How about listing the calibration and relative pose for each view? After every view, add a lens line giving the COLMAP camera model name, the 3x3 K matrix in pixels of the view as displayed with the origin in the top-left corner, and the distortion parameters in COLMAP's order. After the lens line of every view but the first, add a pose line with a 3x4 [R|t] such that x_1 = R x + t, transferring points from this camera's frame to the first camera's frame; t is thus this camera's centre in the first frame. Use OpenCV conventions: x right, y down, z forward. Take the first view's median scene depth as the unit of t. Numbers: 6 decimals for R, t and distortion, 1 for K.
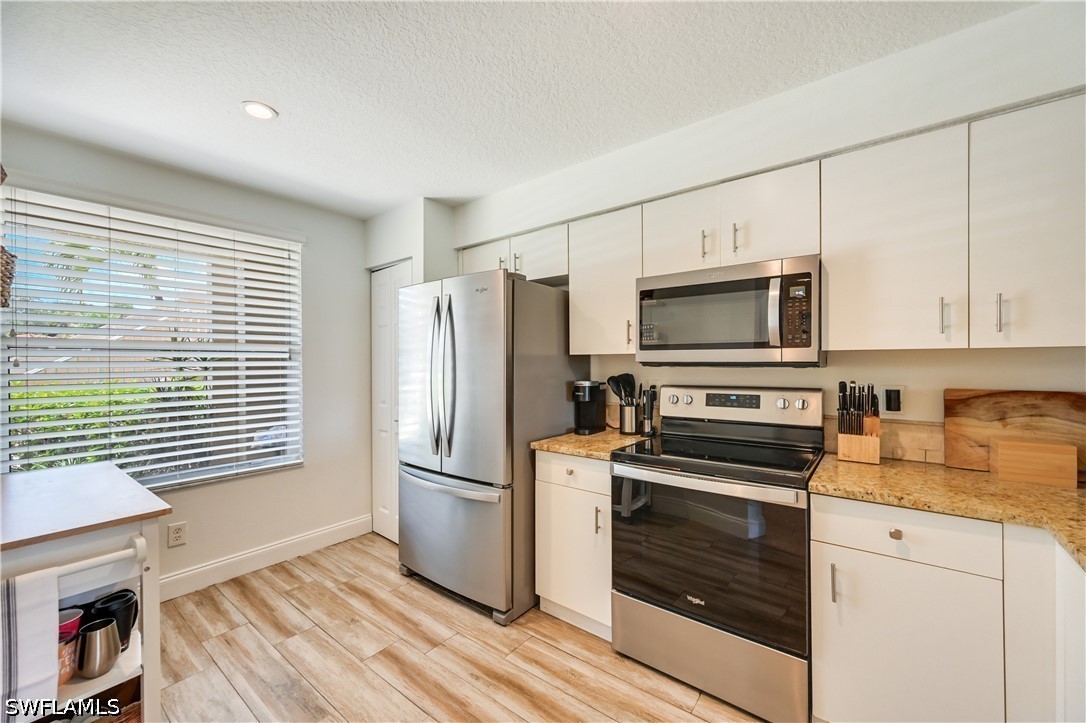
lens RADIAL K [[427.4, 0, 542.9], [0, 427.4, 363.6], [0, 0, 1]] dist [0.000817, 0.000073]
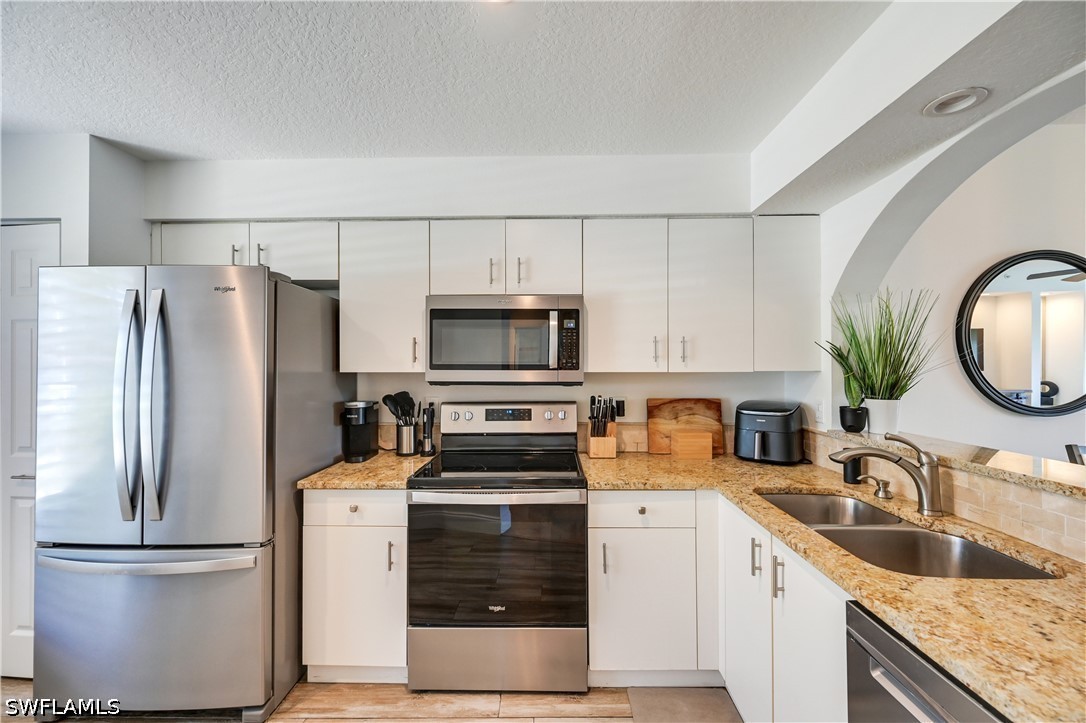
lens RADIAL K [[427.0, 0, 540.6], [0, 427.0, 364.6], [0, 0, 1]] dist [0.001077, 0.000212]
pose [[0.797683, 0.004594, 0.603059, -0.157756], [0.000414, 0.999967, -0.008165, -0.034090], [-0.603076, 0.006763, 0.797655, 0.066497]]
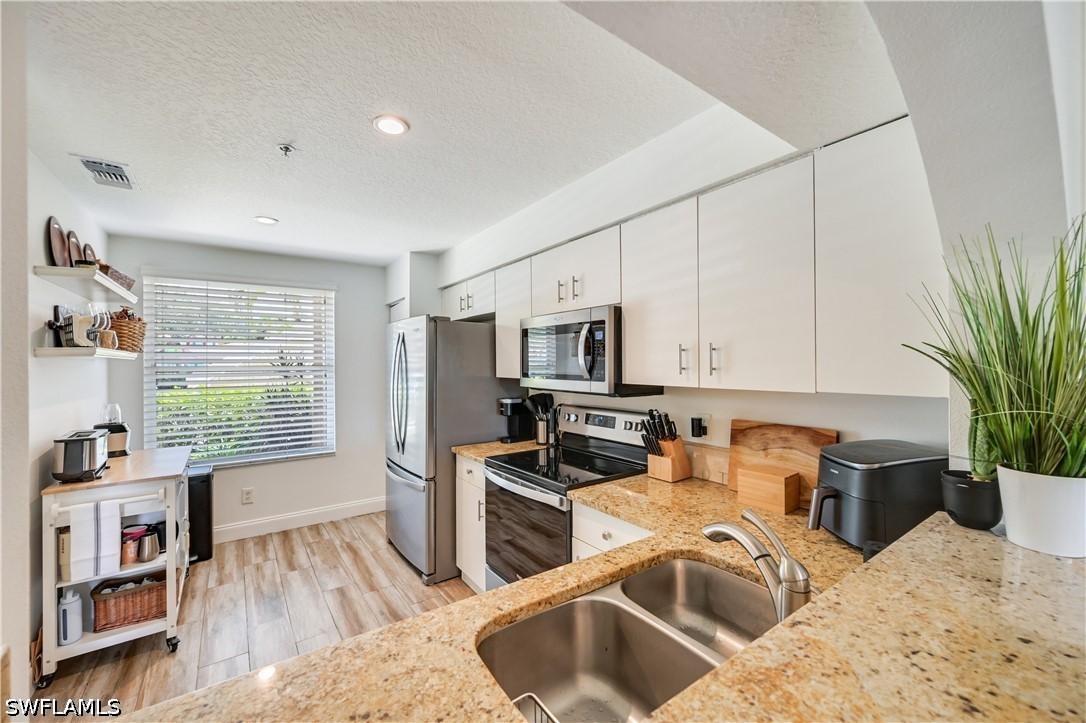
lens RADIAL K [[427.7, 0, 542.0], [0, 427.7, 361.3], [0, 0, 1]] dist [0.000406, 0.000054]
pose [[0.960414, -0.002742, -0.278564, 0.616728], [0.001504, 0.999988, -0.004657, -0.070254], [0.278573, 0.004053, 0.960406, -0.168724]]
